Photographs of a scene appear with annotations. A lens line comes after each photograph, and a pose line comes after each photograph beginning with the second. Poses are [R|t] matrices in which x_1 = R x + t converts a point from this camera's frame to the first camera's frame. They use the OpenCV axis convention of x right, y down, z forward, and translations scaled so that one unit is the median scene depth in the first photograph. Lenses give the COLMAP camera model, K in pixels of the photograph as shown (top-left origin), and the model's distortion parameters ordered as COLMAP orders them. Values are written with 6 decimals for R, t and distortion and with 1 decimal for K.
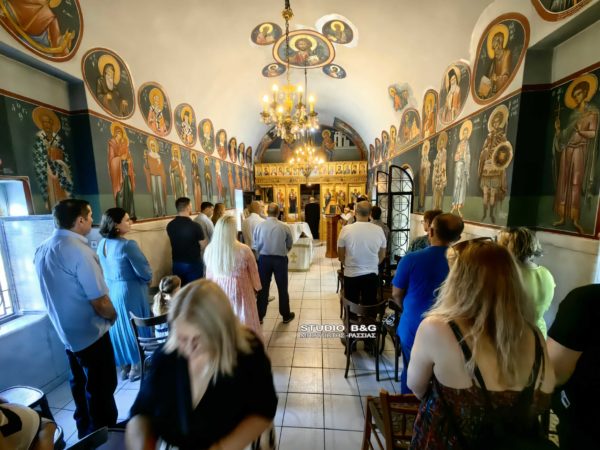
lens RADIAL K [[236.1, 0, 296.4], [0, 236.1, 223.5], [0, 0, 1]] dist [-0.012880, -0.000256]
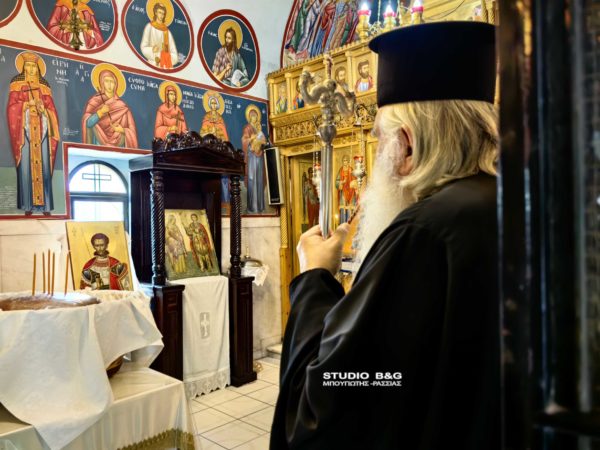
lens RADIAL K [[464.6, 0, 300.3], [0, 464.6, 227.0], [0, 0, 1]] dist [-0.008694, -0.027138]
pose [[0.791674, 0.002304, -0.610940, 0.210501], [-0.060974, 0.995298, -0.075258, -0.028204], [0.607894, 0.096831, 0.788092, 0.619898]]
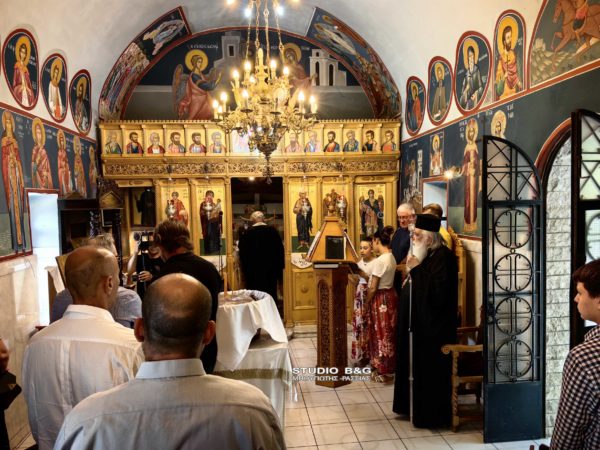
lens RADIAL K [[464.6, 0, 301.2], [0, 464.6, 229.3], [0, 0, 1]] dist [-0.008694, -0.027138]
pose [[0.977354, -0.023253, 0.210329, -0.032850], [0.036130, 0.997686, -0.057589, -0.040451], [-0.208503, 0.063884, 0.975933, 0.275252]]
